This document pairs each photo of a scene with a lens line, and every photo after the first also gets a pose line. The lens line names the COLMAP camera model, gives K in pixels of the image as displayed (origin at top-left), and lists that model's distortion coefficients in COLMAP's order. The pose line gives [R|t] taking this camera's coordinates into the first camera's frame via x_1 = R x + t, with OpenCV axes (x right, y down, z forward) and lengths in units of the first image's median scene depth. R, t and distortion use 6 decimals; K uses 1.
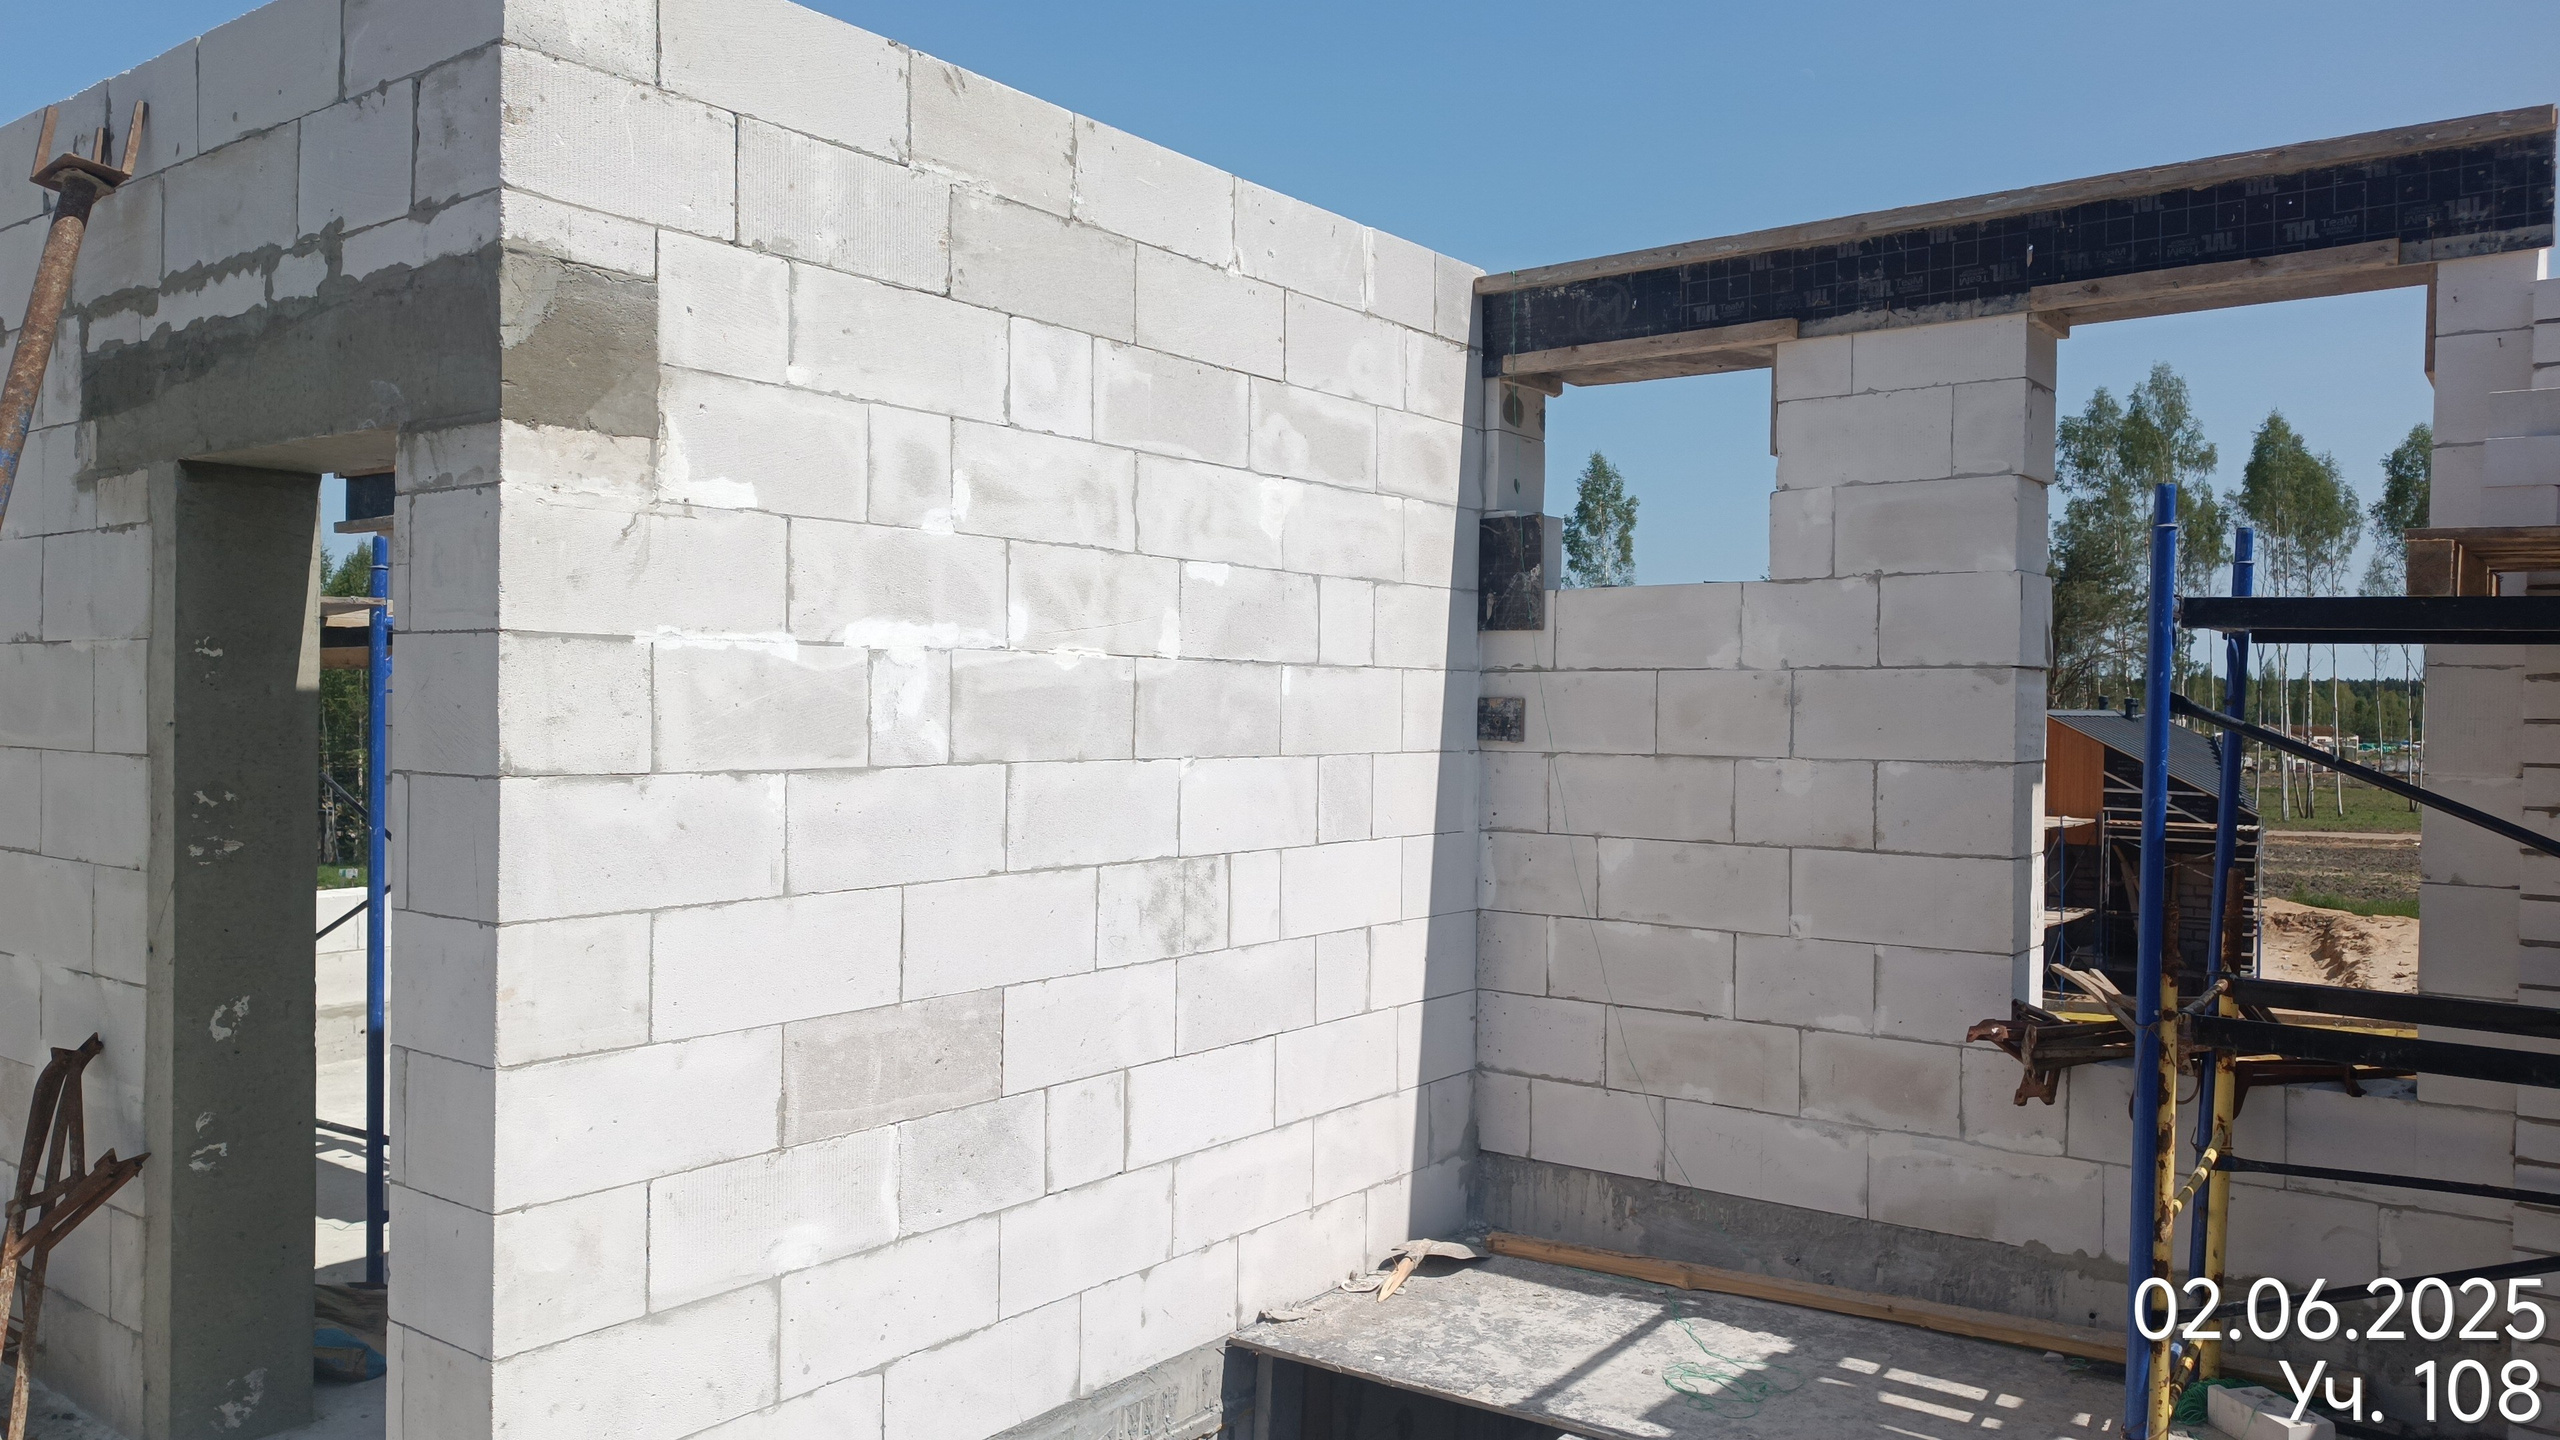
lens RADIAL K [[1819.9, 0, 1288.2], [0, 1819.9, 728.5], [0, 0, 1]] dist [0.034647, -0.034034]
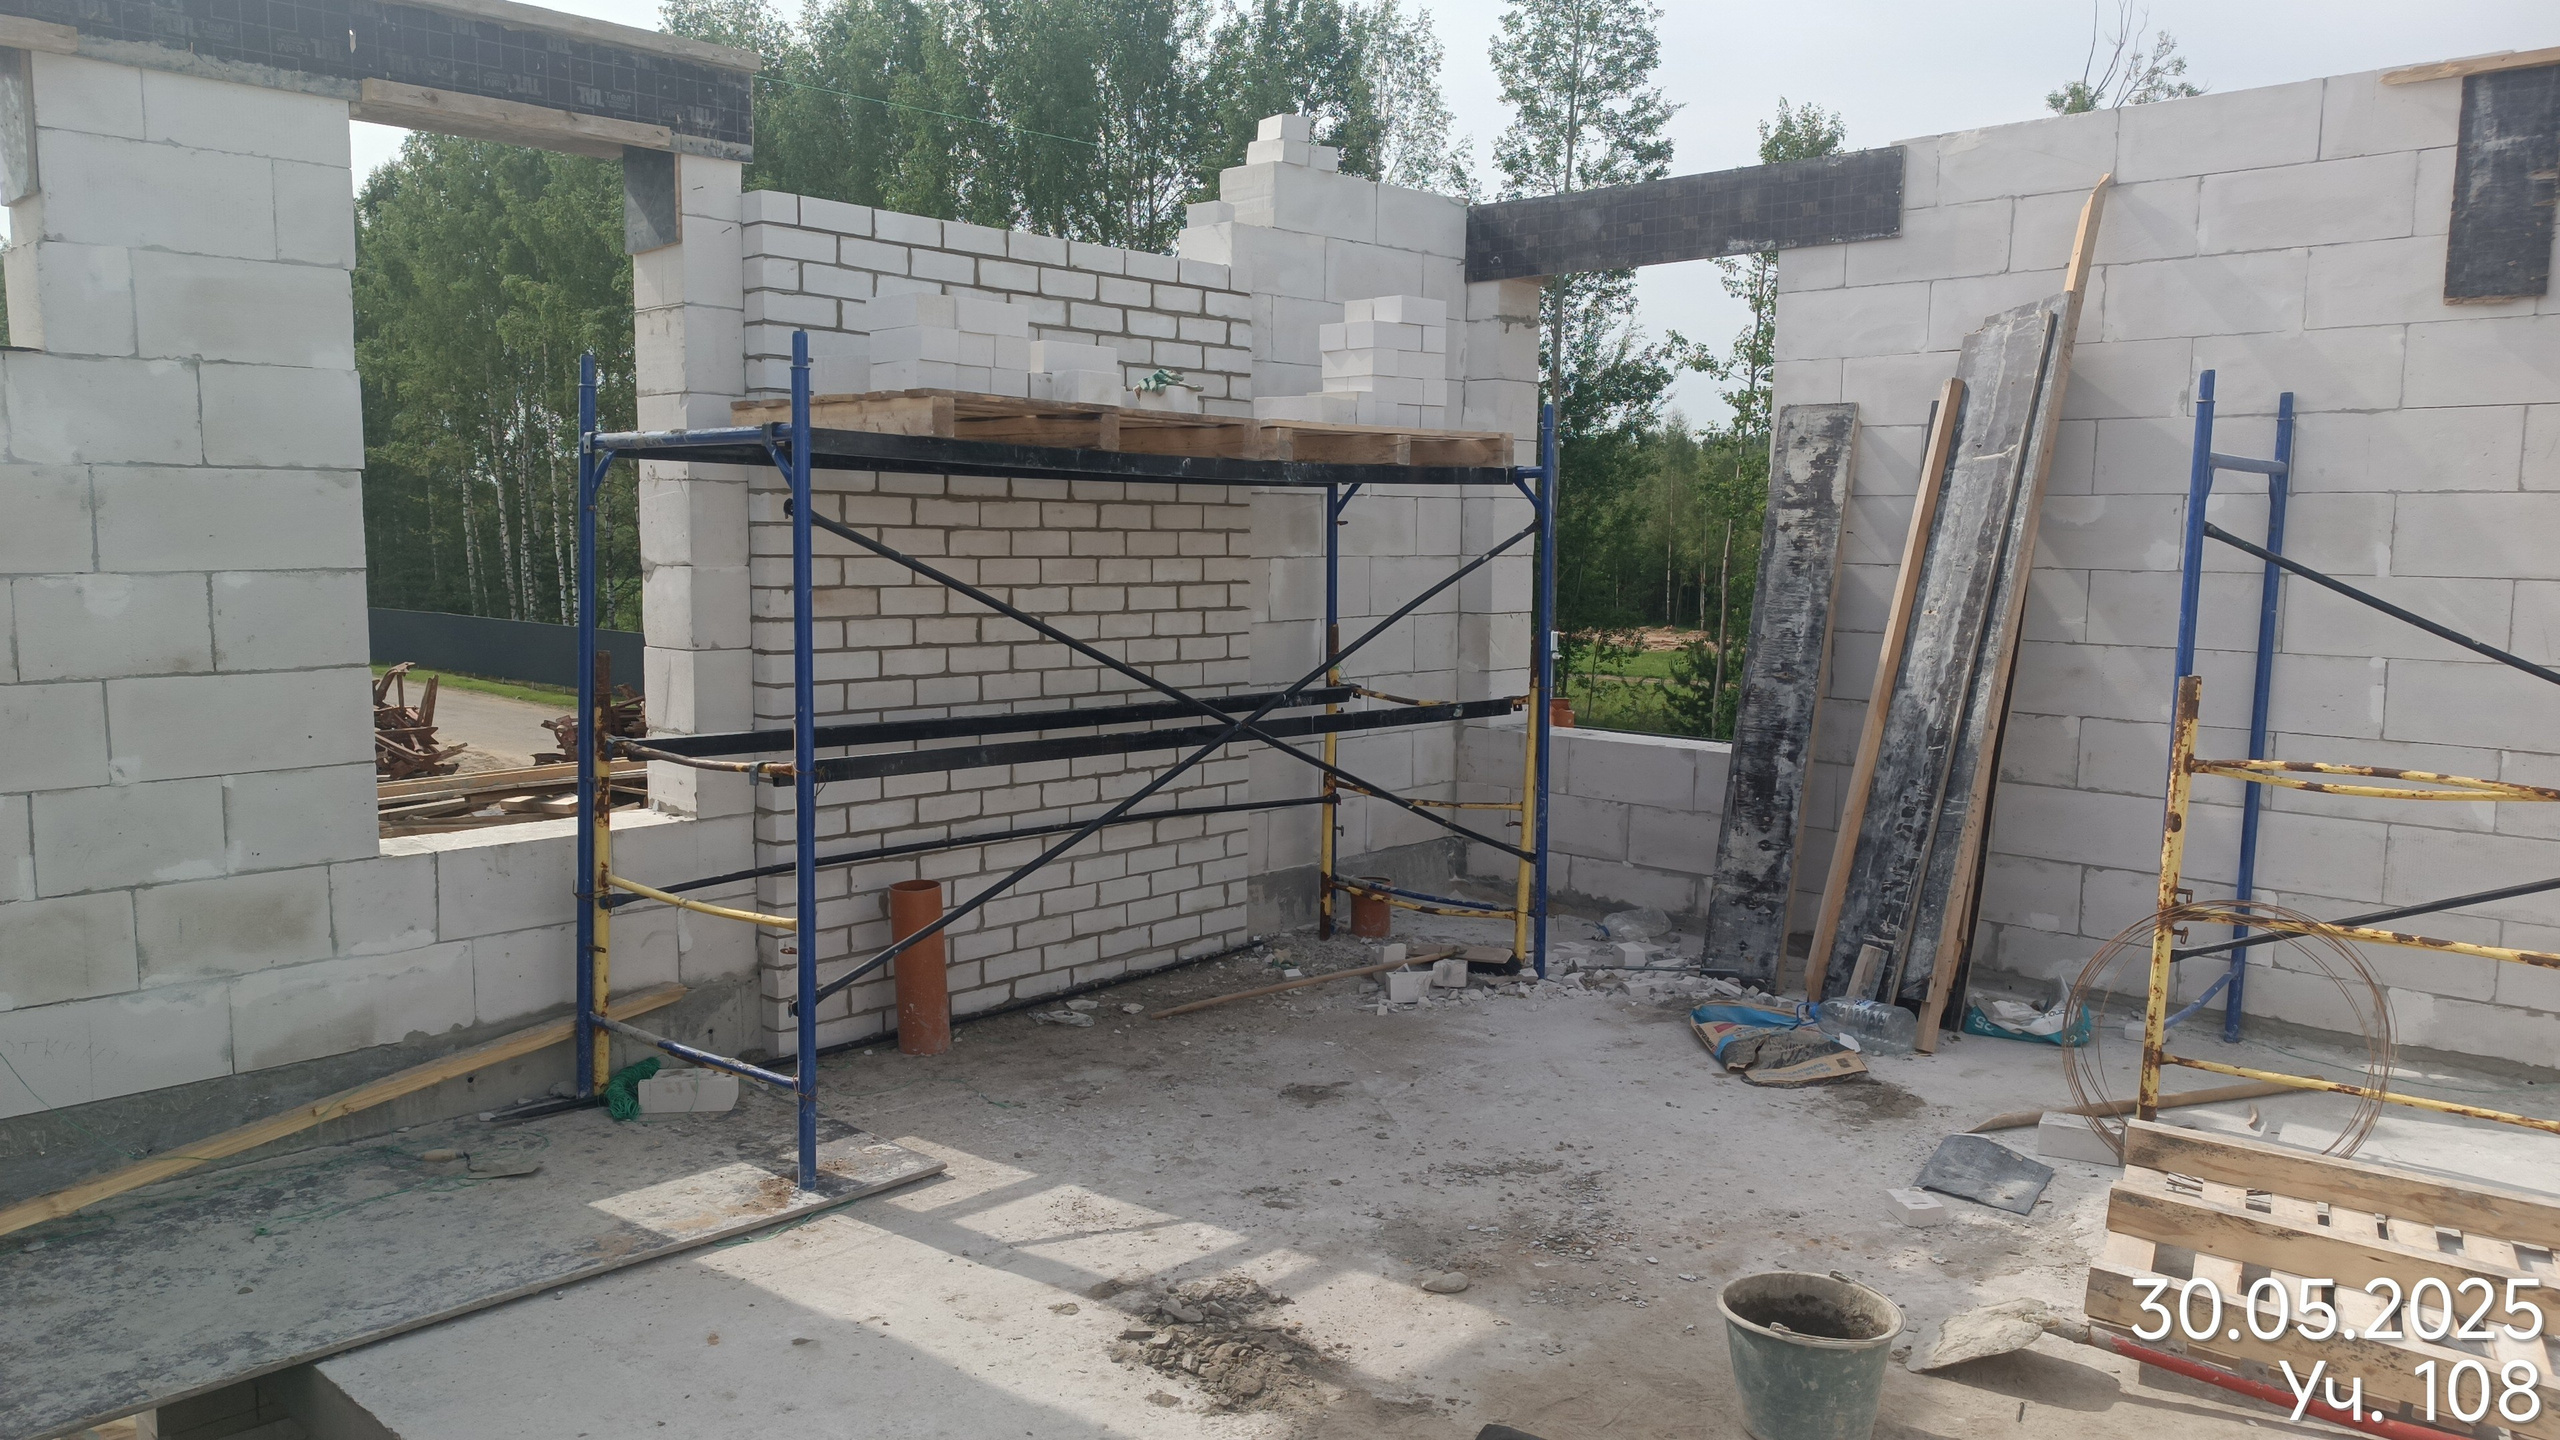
lens RADIAL K [[1819.9, 0, 1259.8], [0, 1819.9, 738.3], [0, 0, 1]] dist [0.034647, -0.034034]
pose [[0.129769, -0.124389, 0.983711, -0.518119], [0.006399, 0.992184, 0.124616, -0.010337], [-0.991524, -0.009877, 0.129551, 0.385806]]
